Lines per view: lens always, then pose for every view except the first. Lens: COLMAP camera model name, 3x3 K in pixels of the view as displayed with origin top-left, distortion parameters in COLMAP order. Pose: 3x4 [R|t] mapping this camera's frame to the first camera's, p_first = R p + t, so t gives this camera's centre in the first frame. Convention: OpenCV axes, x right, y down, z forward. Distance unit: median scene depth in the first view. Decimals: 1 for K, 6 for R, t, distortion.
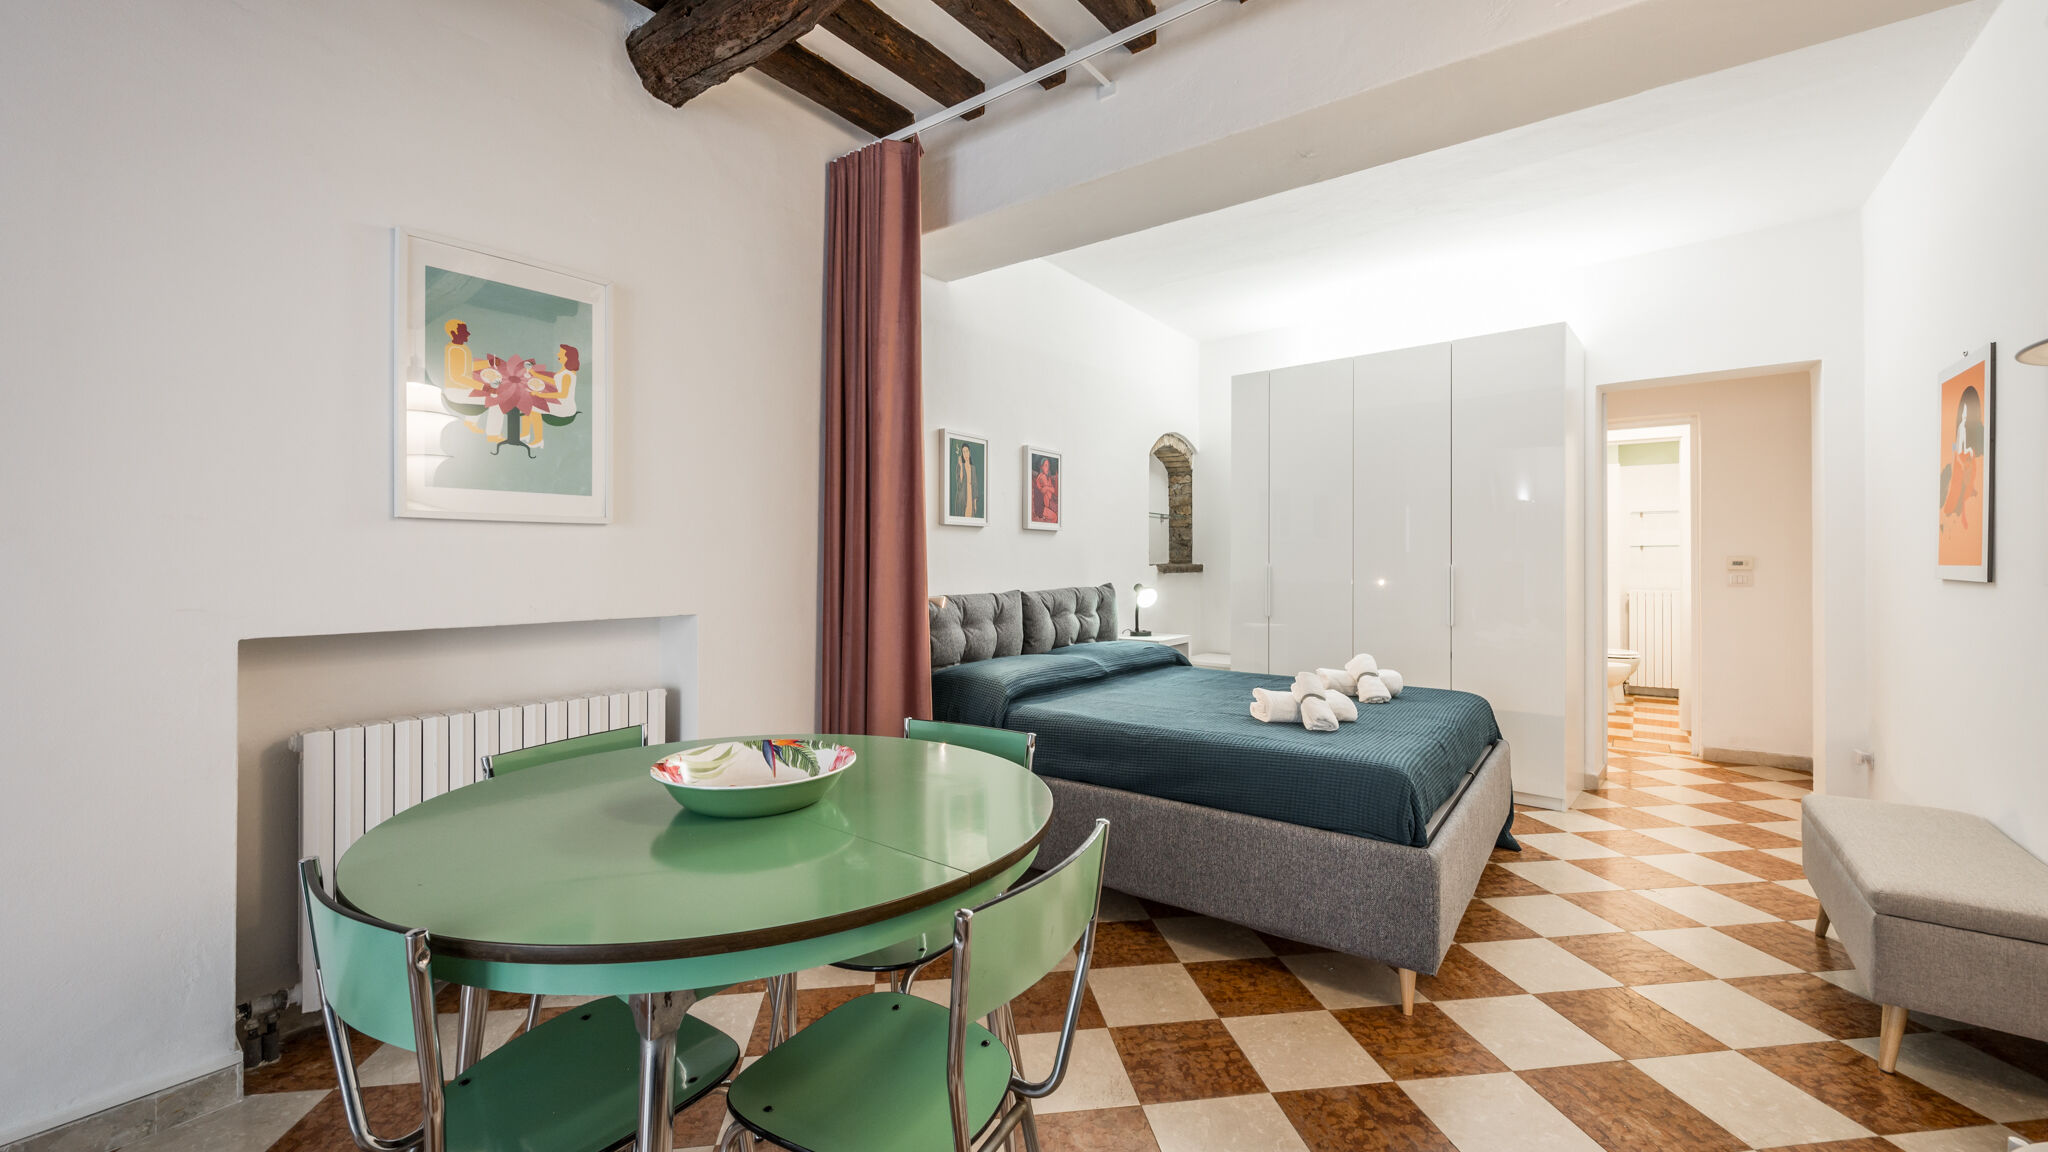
lens RADIAL K [[804.7, 0, 1001.8], [0, 804.7, 549.2], [0, 0, 1]] dist [-0.006536, 0.000967]
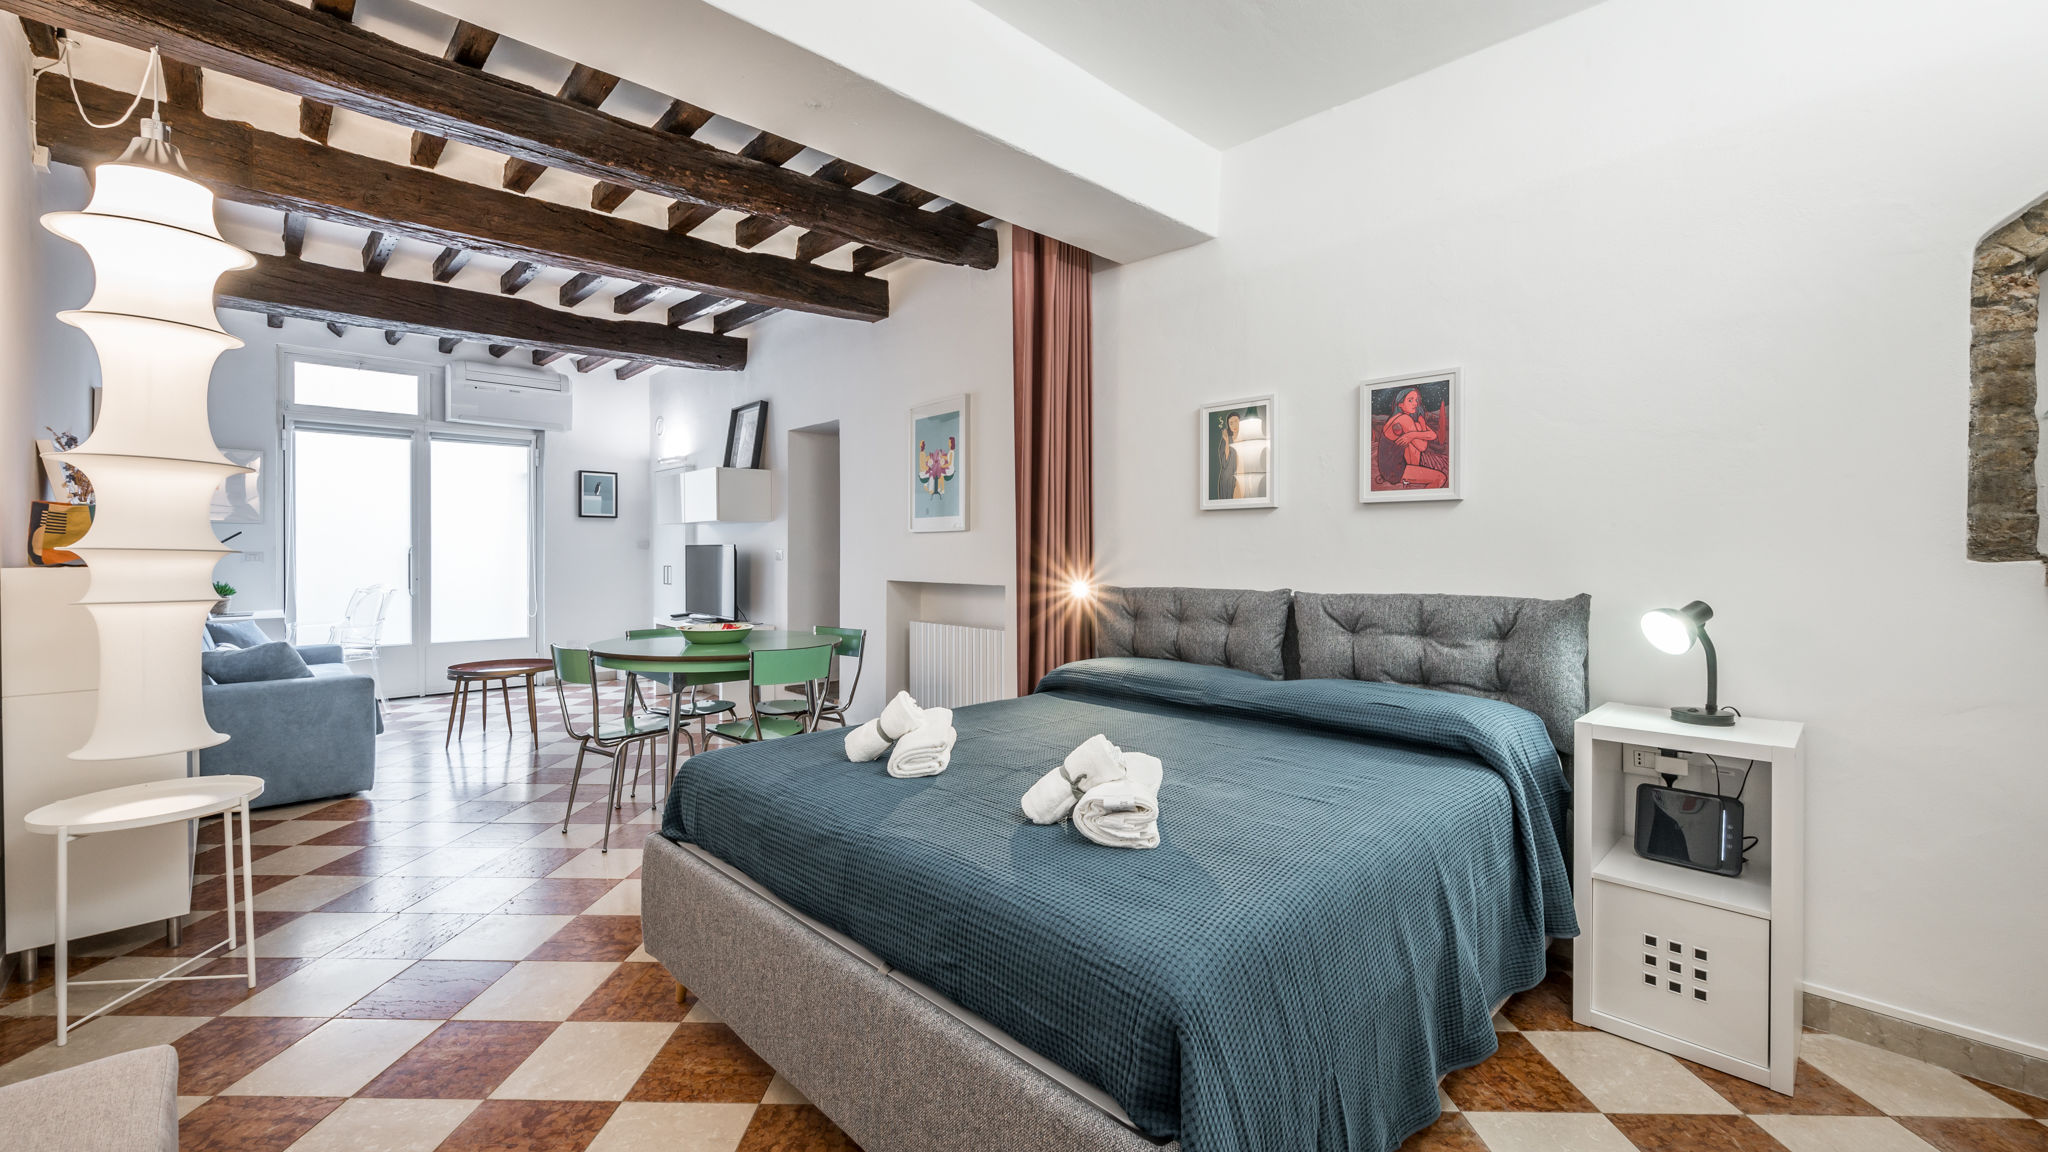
lens RADIAL K [[804.7, 0, 1038.1], [0, 804.7, 546.4], [0, 0, 1]] dist [-0.006536, 0.000967]
pose [[-0.118163, -0.005891, -0.992977, 0.825552], [0.017119, 0.999822, -0.007969, 0.013841], [0.992847, -0.017941, -0.118041, 0.892227]]
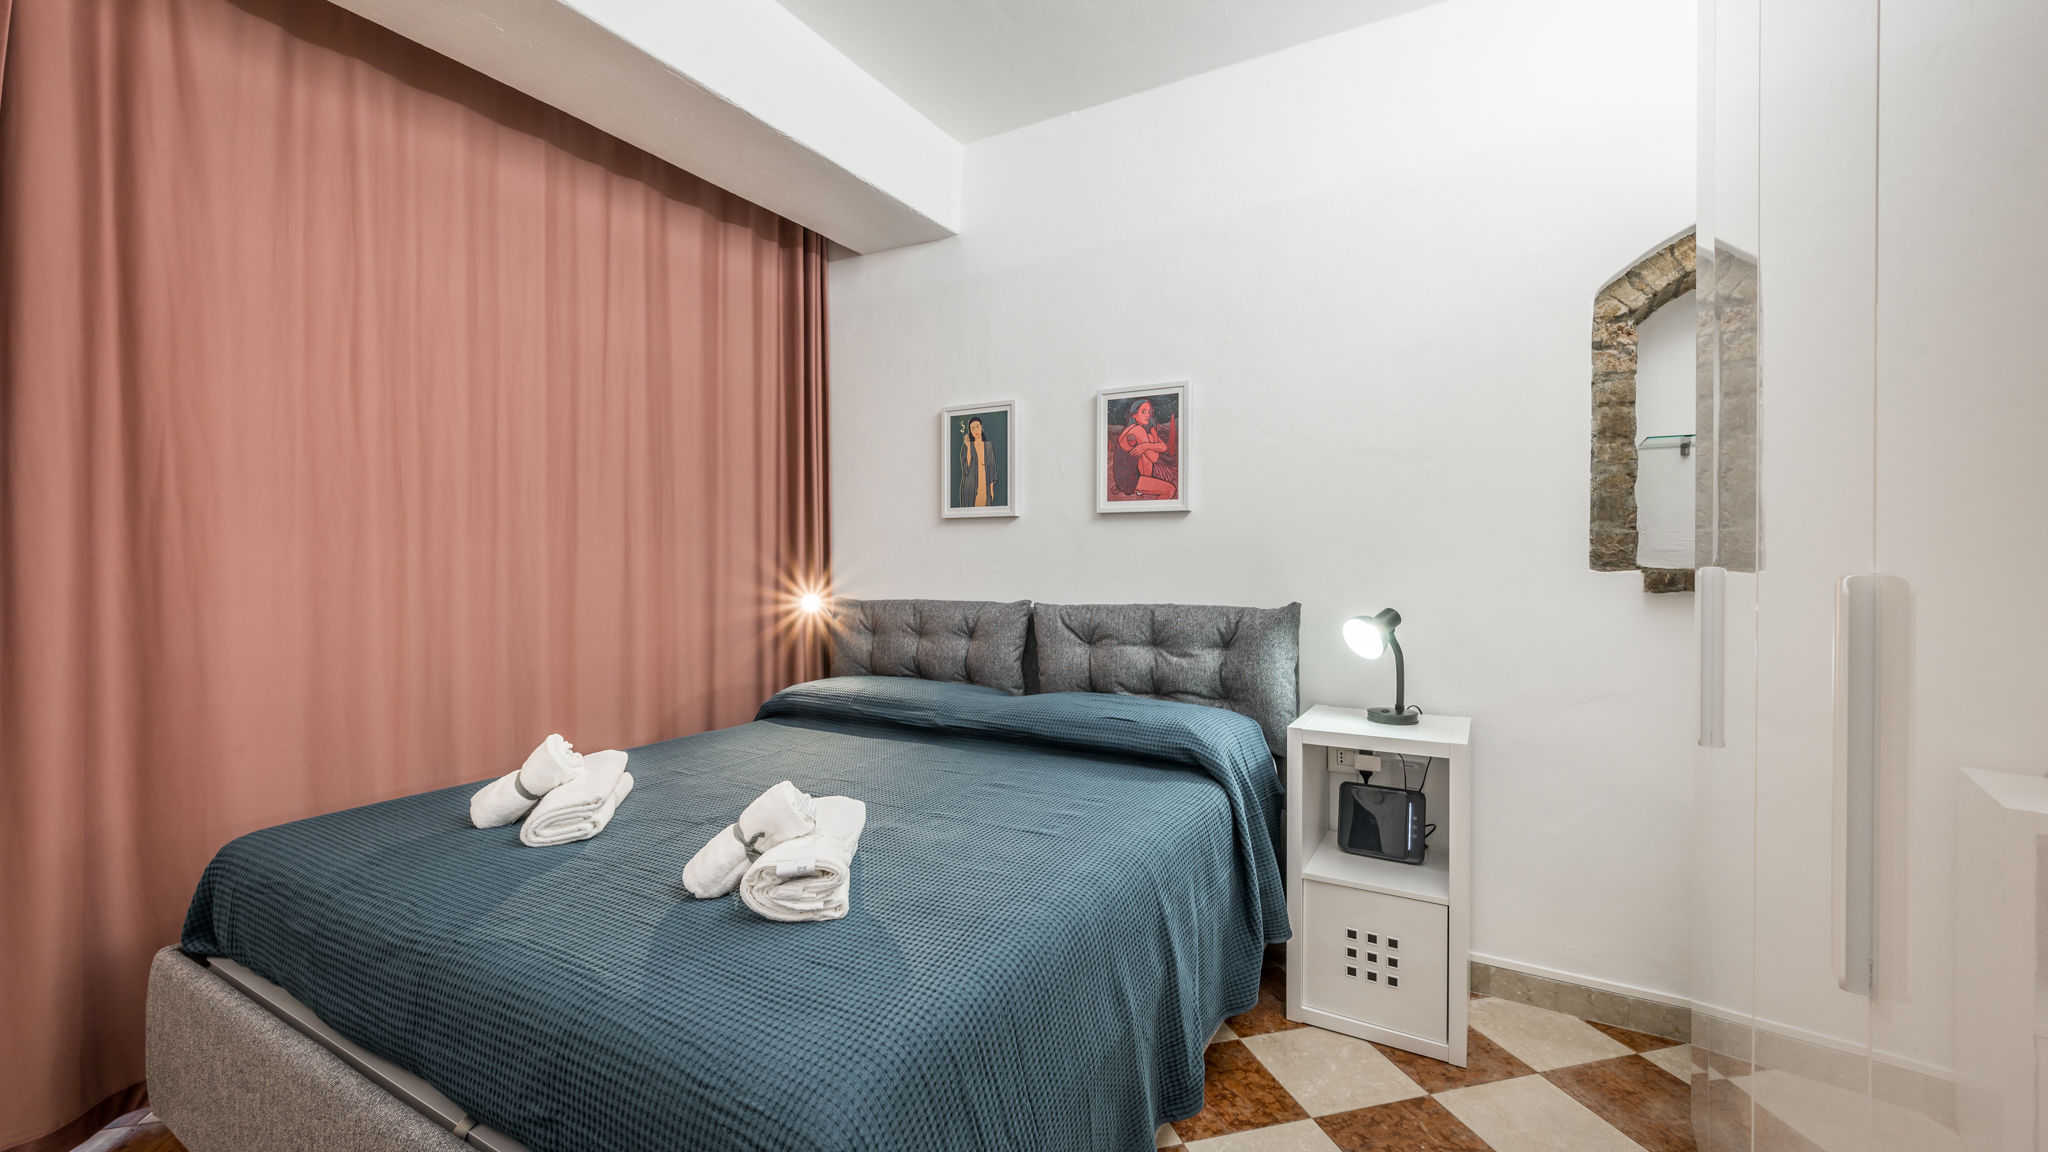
lens RADIAL K [[804.7, 0, 1015.0], [0, 804.7, 548.5], [0, 0, 1]] dist [-0.006536, 0.000967]
pose [[0.142375, -0.015742, -0.989688, 0.770562], [0.015936, 0.999780, -0.013610, 0.014250], [0.989685, -0.013833, 0.142594, 0.921325]]
